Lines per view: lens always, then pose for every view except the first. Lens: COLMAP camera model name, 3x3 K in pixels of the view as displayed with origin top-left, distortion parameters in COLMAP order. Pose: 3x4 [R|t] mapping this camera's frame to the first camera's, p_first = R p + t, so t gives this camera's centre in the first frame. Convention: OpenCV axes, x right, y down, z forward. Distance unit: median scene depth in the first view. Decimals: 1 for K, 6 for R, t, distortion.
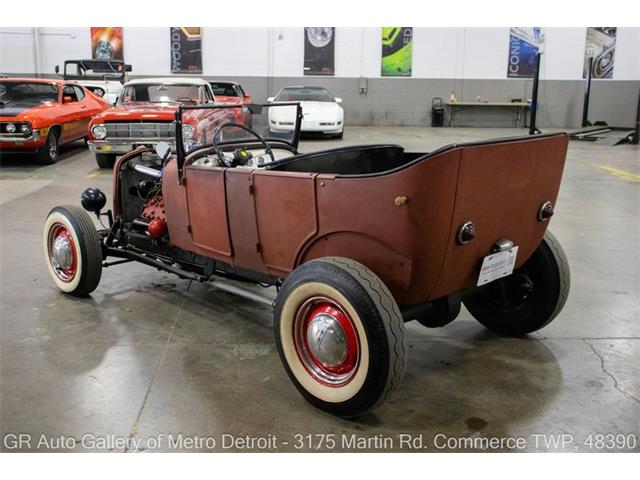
lens RADIAL K [[805.1, 0, 320.0], [0, 805.1, 240.0], [0, 0, 1]] dist [-0.011114, 0.232617]
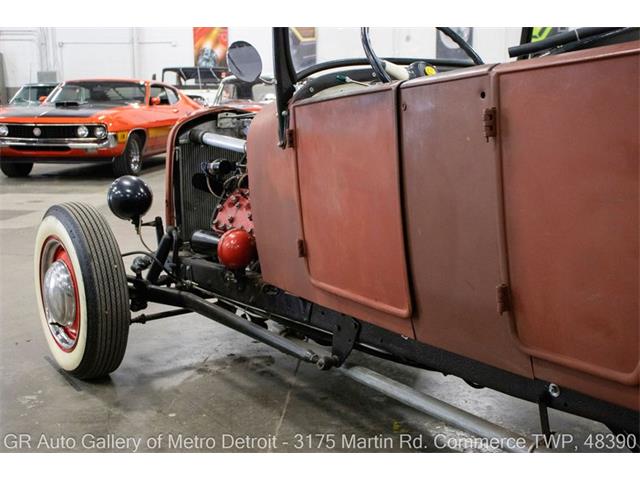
lens RADIAL K [[805.1, 0, 320.0], [0, 805.1, 240.0], [0, 0, 1]] dist [-0.011114, 0.232617]
pose [[0.990898, 0.008601, -0.134340, -0.080349], [-0.014548, 0.998954, -0.043350, 0.000726], [0.133827, 0.044910, 0.989987, 0.486885]]
